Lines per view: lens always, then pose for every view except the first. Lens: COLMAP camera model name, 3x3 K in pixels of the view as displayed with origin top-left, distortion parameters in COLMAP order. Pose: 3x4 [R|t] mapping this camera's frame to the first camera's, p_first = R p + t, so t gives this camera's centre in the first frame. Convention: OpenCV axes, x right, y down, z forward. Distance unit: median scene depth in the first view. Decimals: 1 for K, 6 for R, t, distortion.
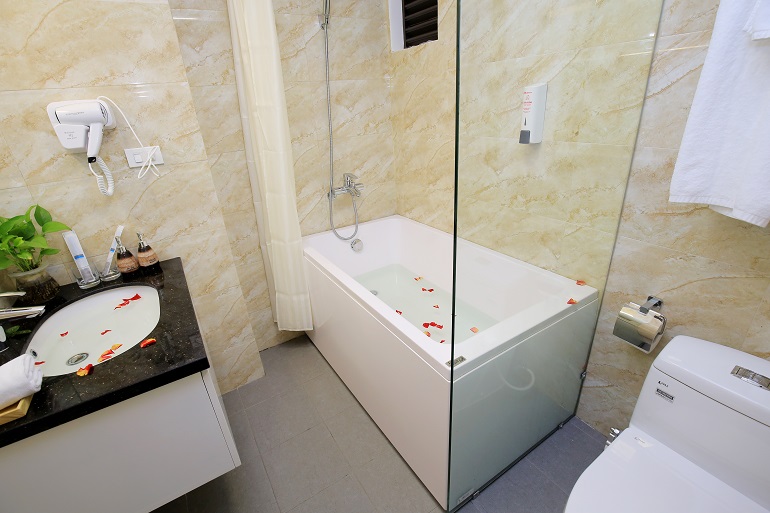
lens RADIAL K [[370.7, 0, 400.0], [0, 370.7, 248.8], [0, 0, 1]] dist [-0.031128, 0.005435]
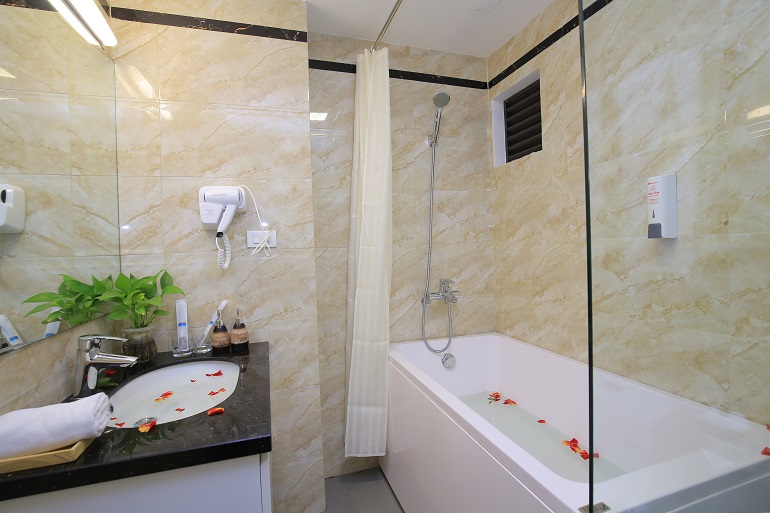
lens RADIAL K [[370.7, 0, 387.5], [0, 370.7, 256.7], [0, 0, 1]] dist [-0.031128, 0.005435]
pose [[0.965124, 0.018725, -0.261123, -0.041537], [-0.119885, 0.918319, -0.377250, 0.146285], [0.232730, 0.395398, 0.888537, 0.110076]]
